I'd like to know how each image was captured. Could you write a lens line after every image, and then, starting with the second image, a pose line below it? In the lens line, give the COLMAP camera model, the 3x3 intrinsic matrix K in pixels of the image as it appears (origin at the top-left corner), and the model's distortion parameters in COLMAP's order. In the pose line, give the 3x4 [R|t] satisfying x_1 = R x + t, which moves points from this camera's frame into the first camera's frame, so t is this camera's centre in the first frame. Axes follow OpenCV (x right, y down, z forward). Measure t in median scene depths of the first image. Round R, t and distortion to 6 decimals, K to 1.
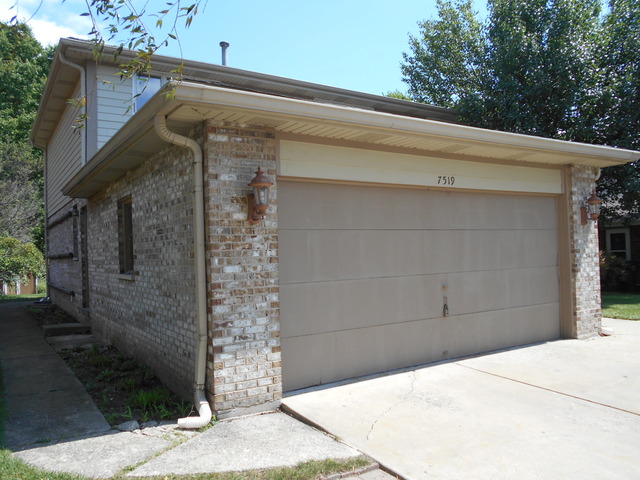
lens RADIAL K [[506.0, 0, 320.6], [0, 506.0, 239.6], [0, 0, 1]] dist [-0.009093, -0.004259]
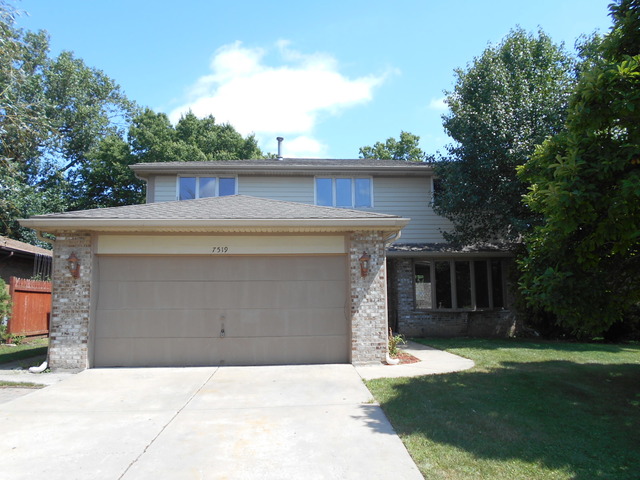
lens RADIAL K [[506.0, 0, 317.1], [0, 506.0, 239.1], [0, 0, 1]] dist [-0.009093, -0.004259]
pose [[0.882076, -0.036527, -0.469689, 1.644539], [-0.005911, 0.996053, -0.088563, -0.014408], [0.471070, 0.080895, 0.878379, -0.340907]]
